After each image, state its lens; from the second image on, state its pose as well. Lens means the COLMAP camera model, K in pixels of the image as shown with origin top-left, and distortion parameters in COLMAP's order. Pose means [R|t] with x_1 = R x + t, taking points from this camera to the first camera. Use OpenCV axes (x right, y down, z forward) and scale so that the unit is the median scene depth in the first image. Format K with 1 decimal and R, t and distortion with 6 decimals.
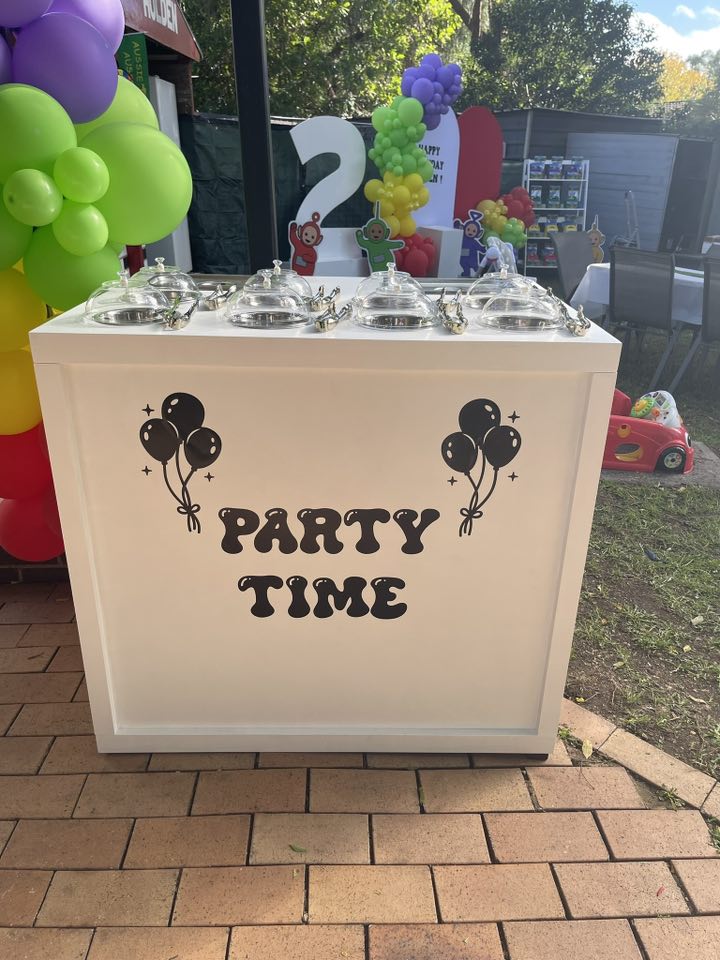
lens RADIAL K [[721.7, 0, 362.7], [0, 721.7, 485.7], [0, 0, 1]] dist [0.037853, -0.032953]
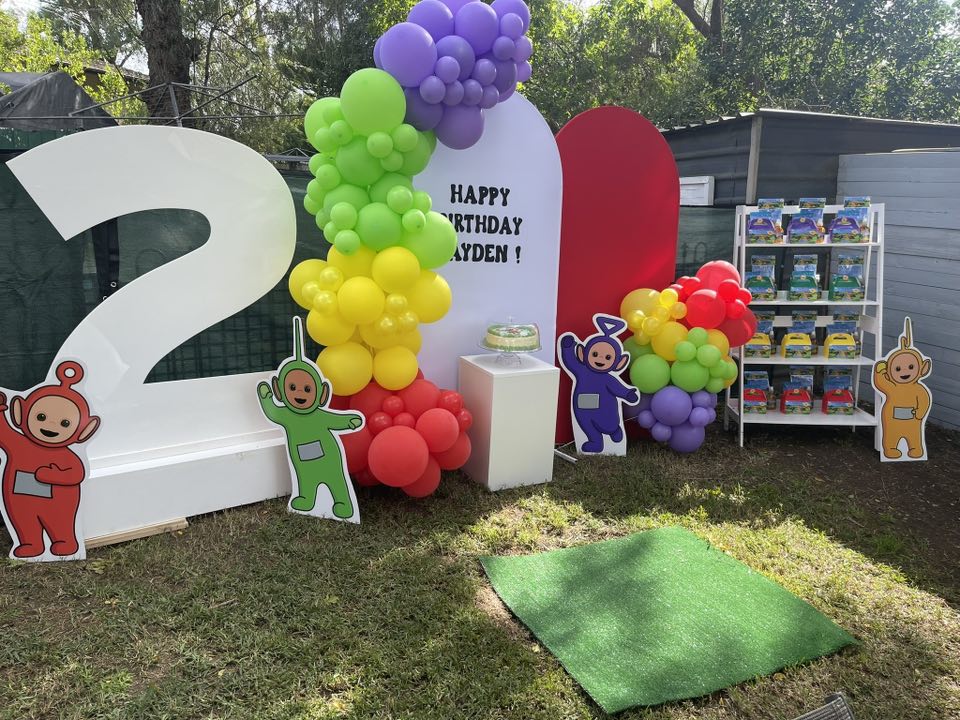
lens RADIAL K [[721.7, 0, 470.9], [0, 721.7, 366.0], [0, 0, 1]] dist [0.037853, -0.032953]
pose [[0.972127, 0.019566, -0.233639, 0.171849], [-0.067228, 0.977929, -0.197828, -0.245081], [0.224611, 0.208021, 0.951986, 0.539919]]
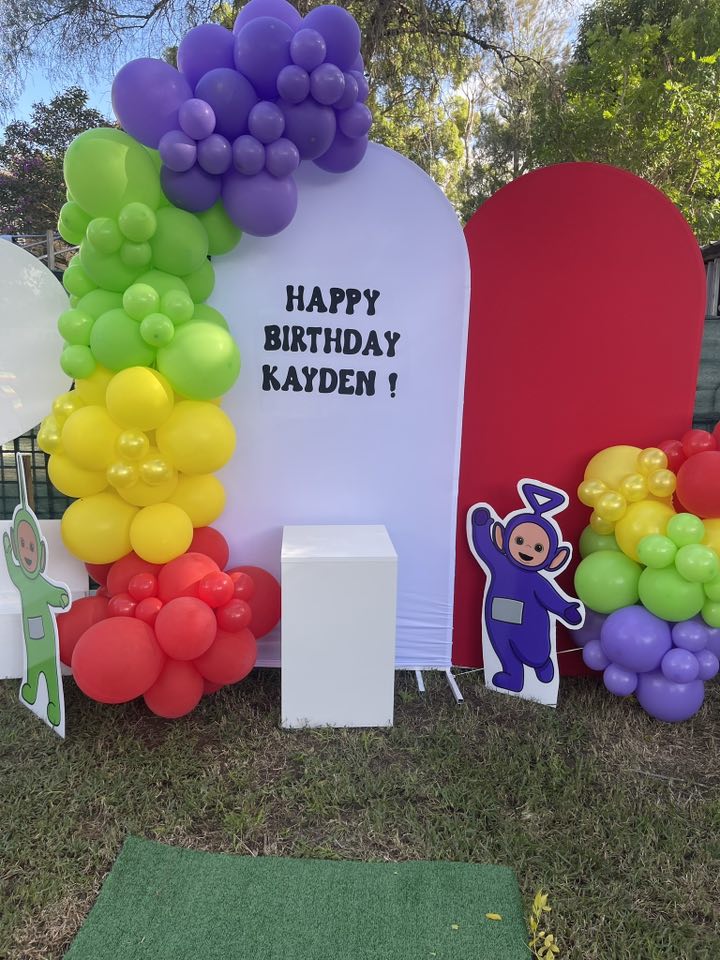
lens RADIAL K [[721.7, 0, 351.5], [0, 721.7, 484.9], [0, 0, 1]] dist [0.037853, -0.032953]
pose [[0.768065, 0.076665, -0.635766, 0.272351], [-0.236826, 0.956425, -0.170776, -0.300593], [0.594970, 0.281733, 0.752753, 0.712406]]
